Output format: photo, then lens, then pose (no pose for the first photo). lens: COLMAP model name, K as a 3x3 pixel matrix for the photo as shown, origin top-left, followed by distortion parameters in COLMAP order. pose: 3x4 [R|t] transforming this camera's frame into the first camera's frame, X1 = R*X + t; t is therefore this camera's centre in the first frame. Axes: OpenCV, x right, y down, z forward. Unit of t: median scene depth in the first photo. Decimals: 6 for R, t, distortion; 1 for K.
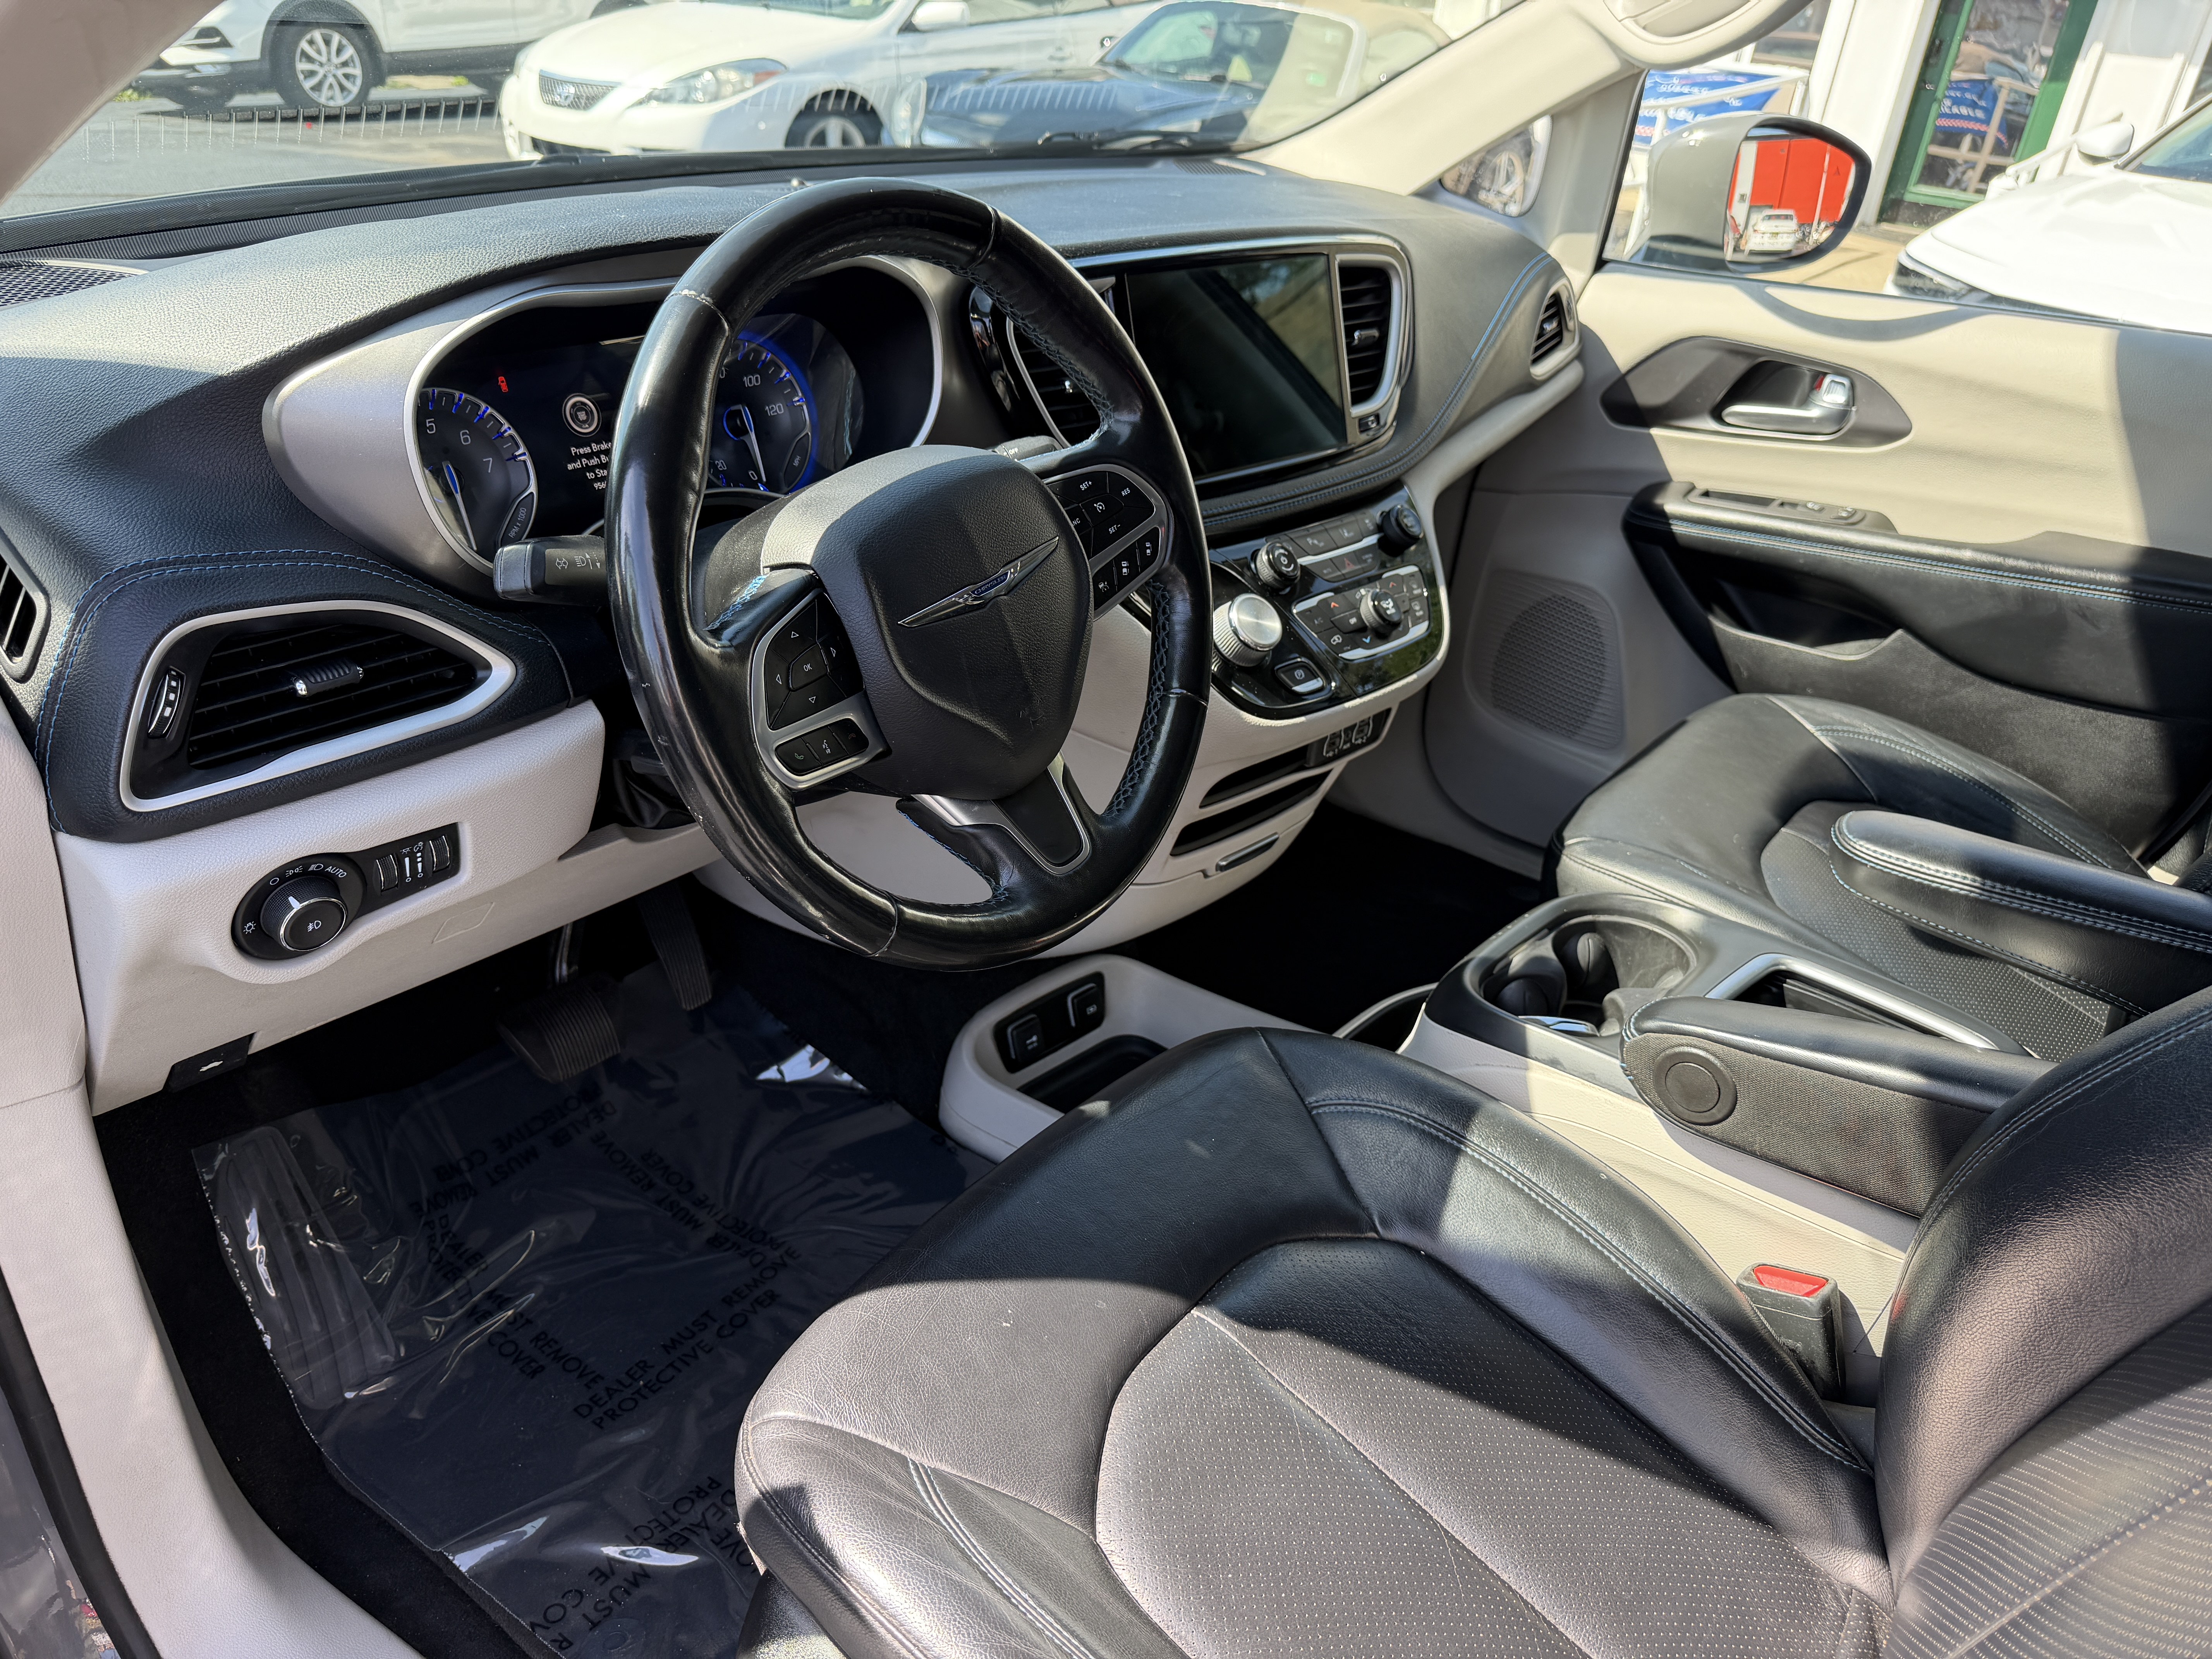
lens RADIAL K [[1568.9, 0, 1097.0], [0, 1568.9, 855.2], [0, 0, 1]] dist [0.006696, -0.031708]
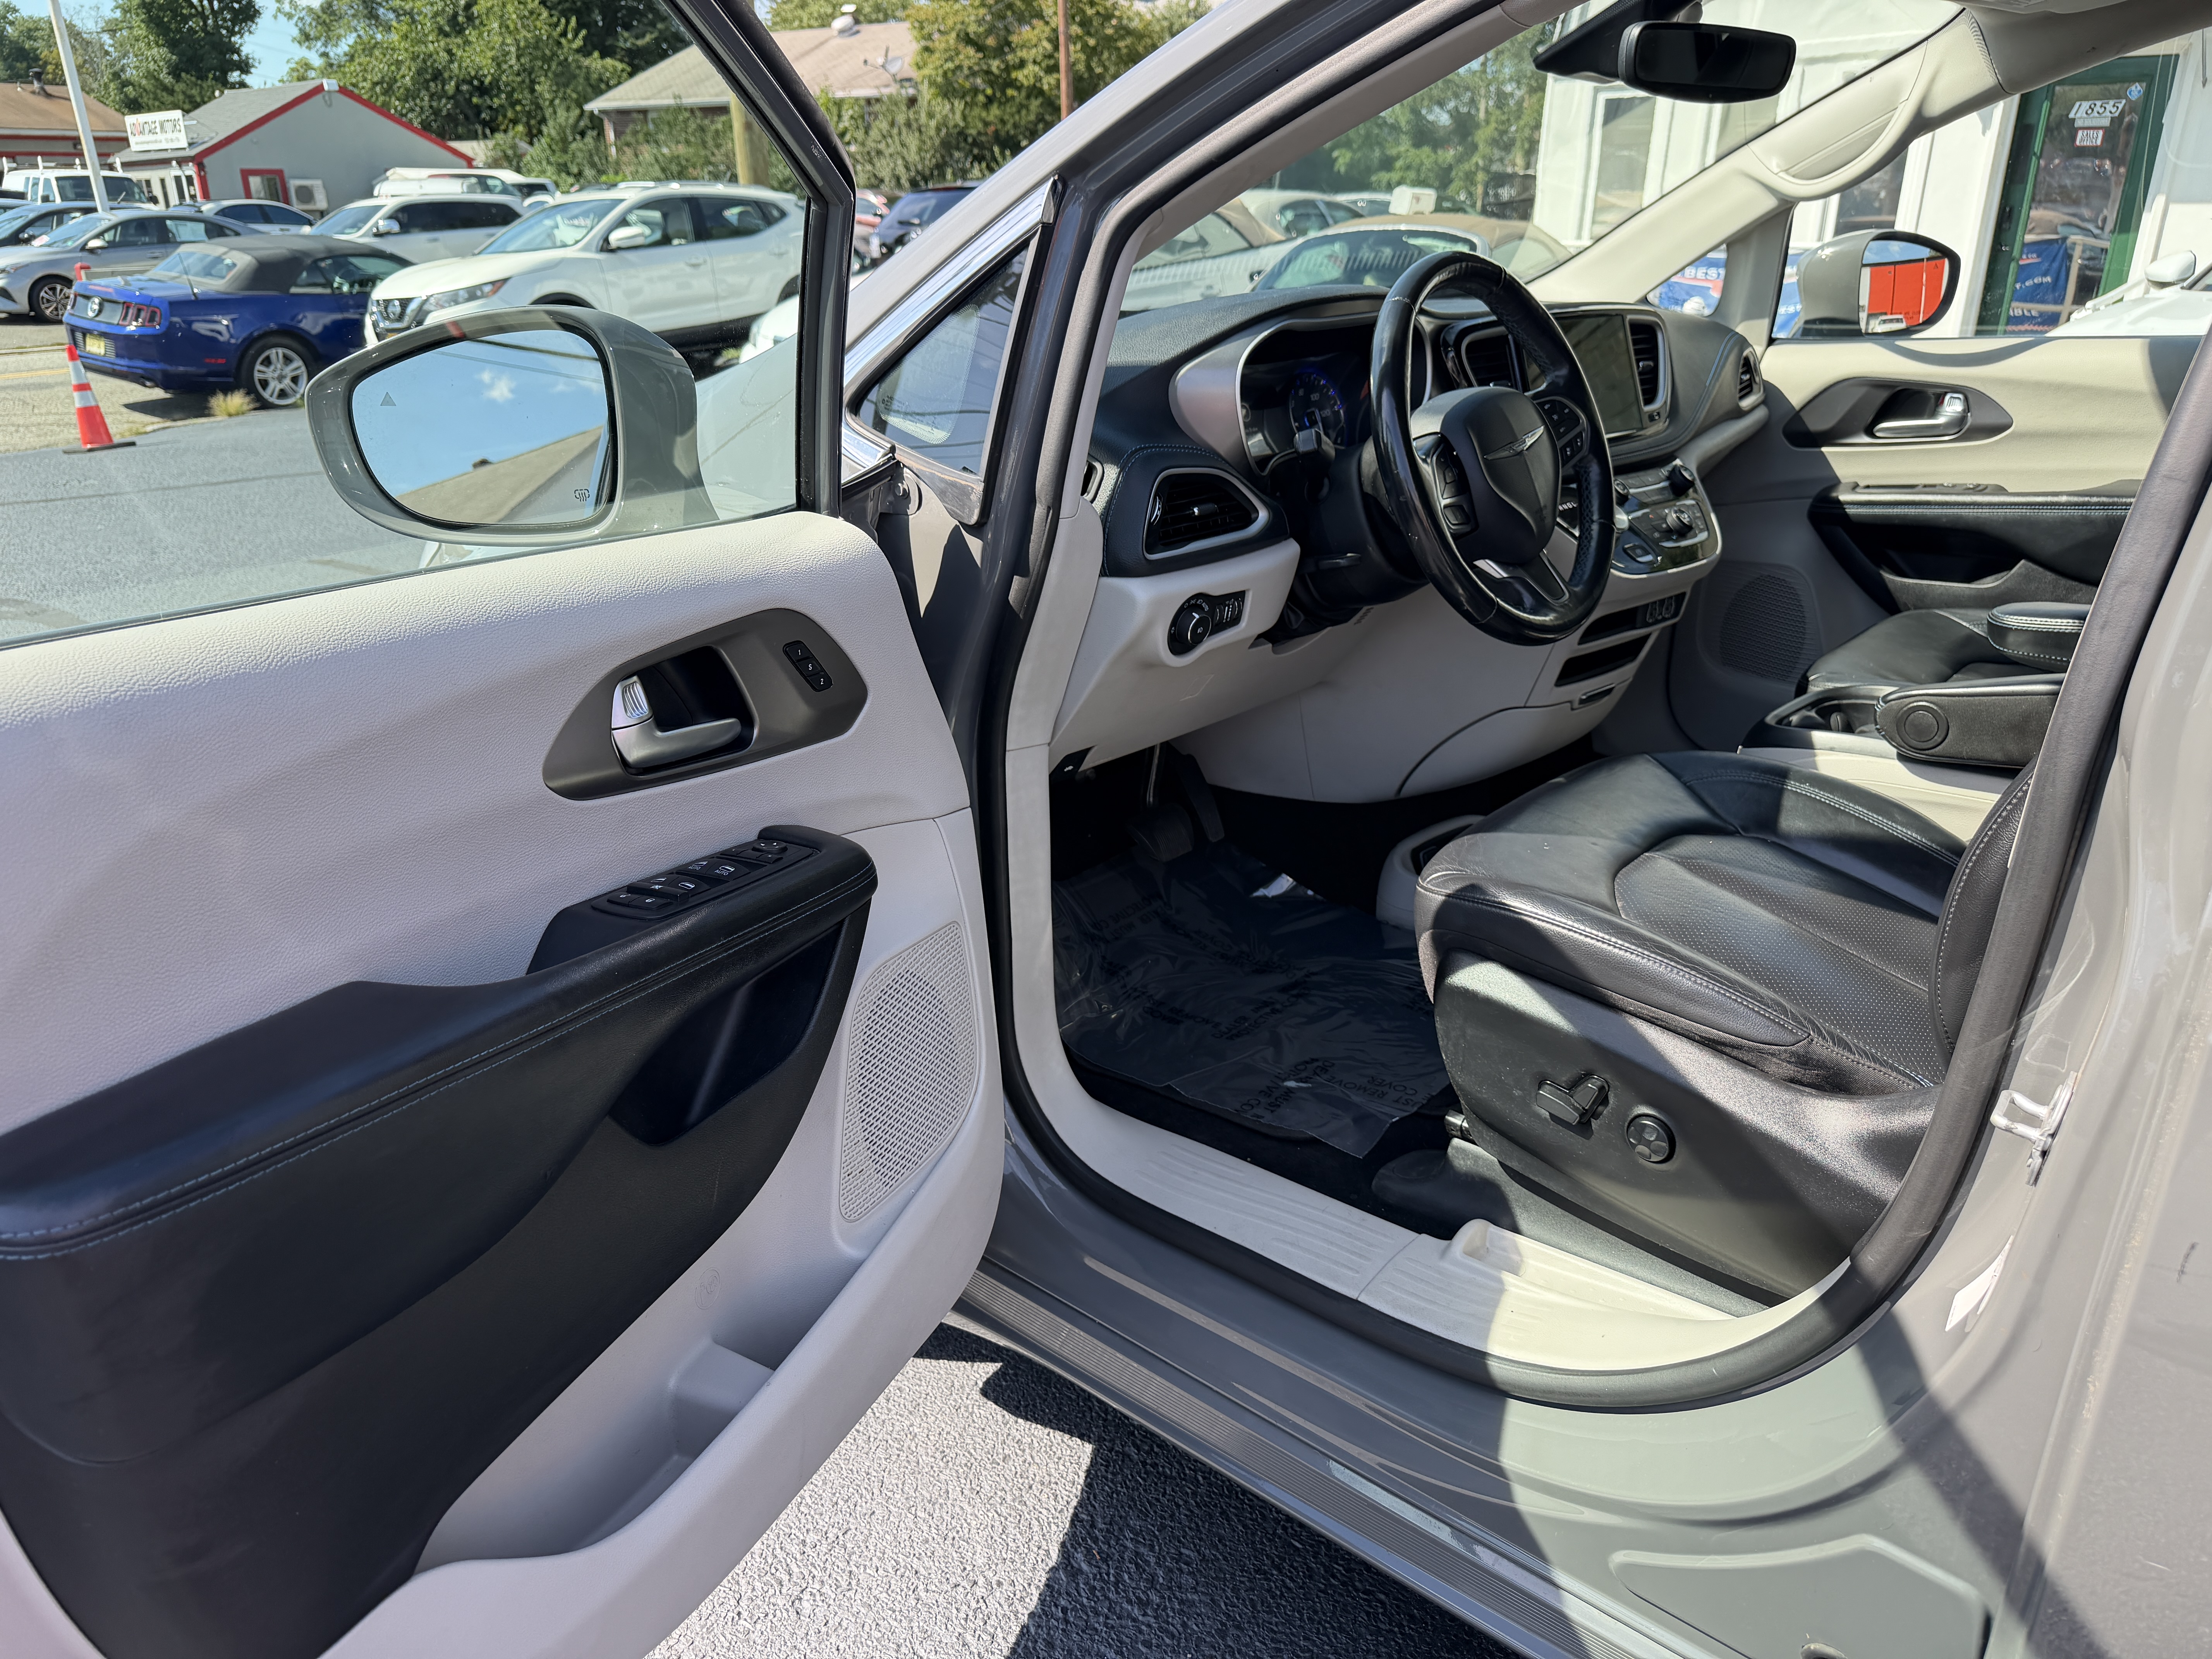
lens RADIAL K [[1541.0, 0, 1106.0], [0, 1541.0, 829.5], [0, 0, 1]] dist [0.022657, -0.044816]
pose [[0.995261, -0.058439, -0.077716, -0.238430], [0.046737, 0.988374, -0.144678, 0.285186], [0.085268, 0.140360, 0.986422, -0.451179]]
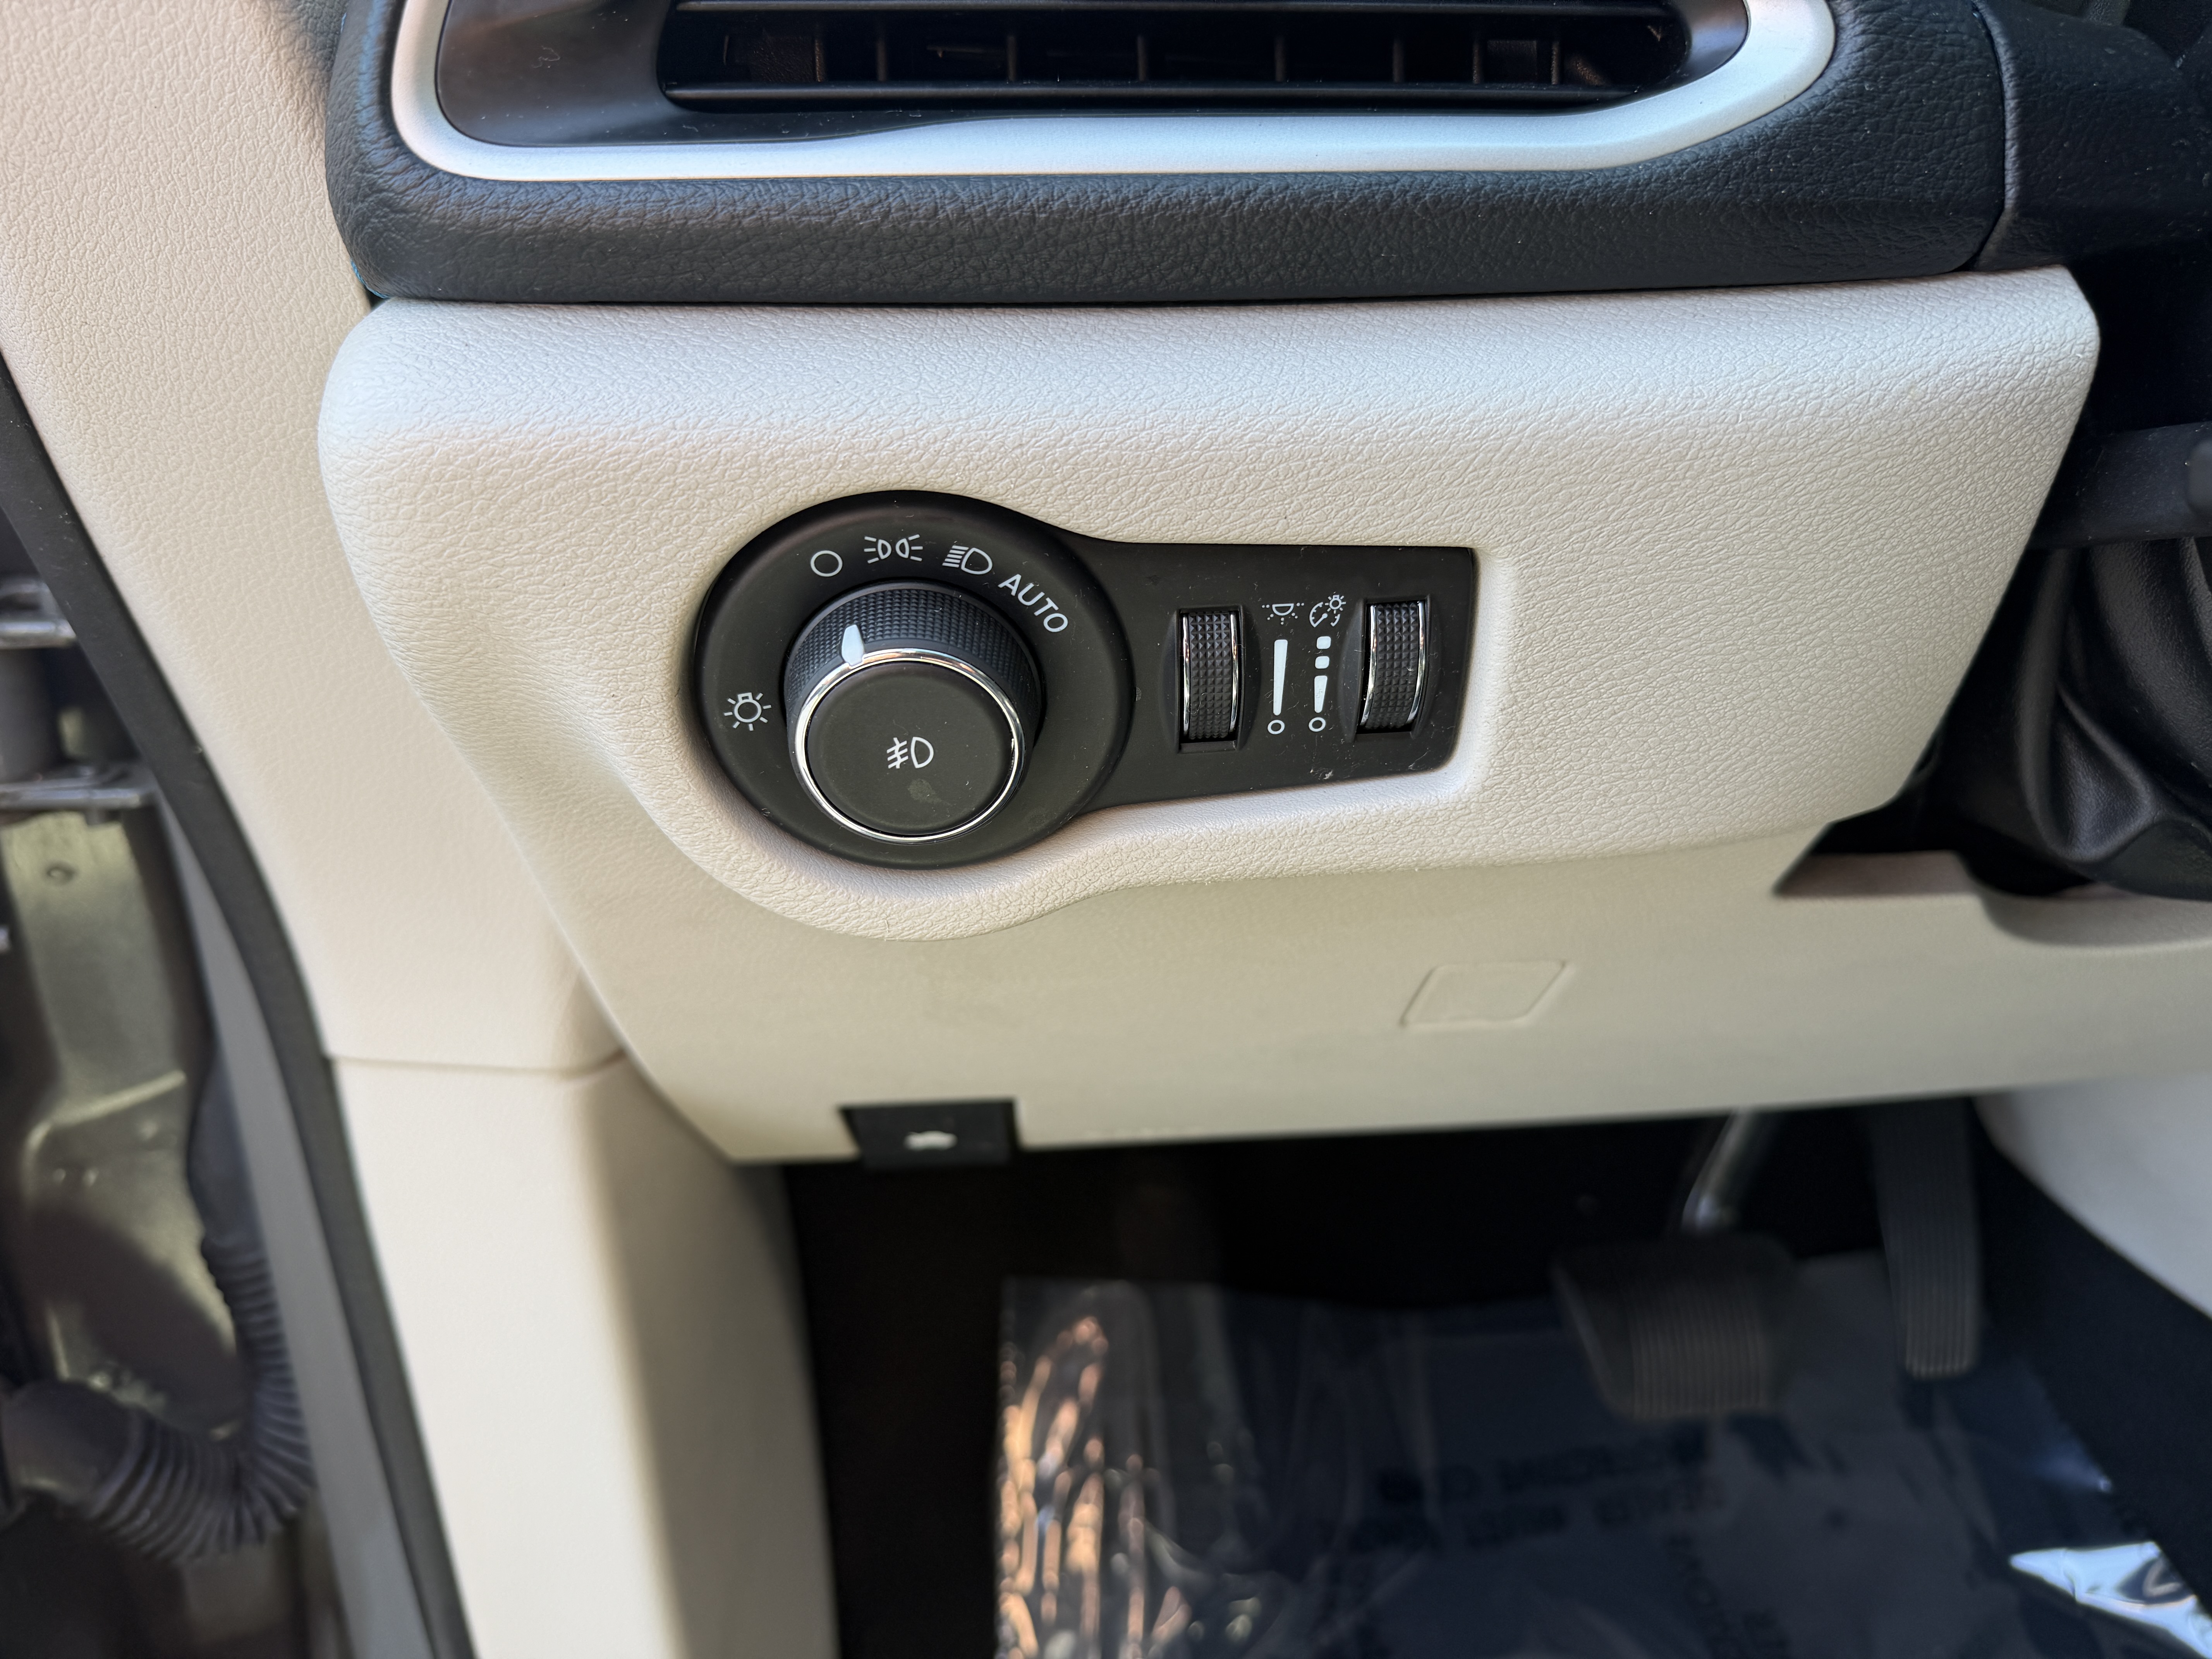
lens RADIAL K [[1541.0, 0, 1106.0], [0, 1541.0, 829.5], [0, 0, 1]] dist [0.022657, -0.044816]
pose [[0.713133, 0.188224, -0.675288, -0.139604], [-0.296870, 0.953727, -0.047674, 0.030730], [0.635067, 0.234470, 0.736012, 0.409724]]
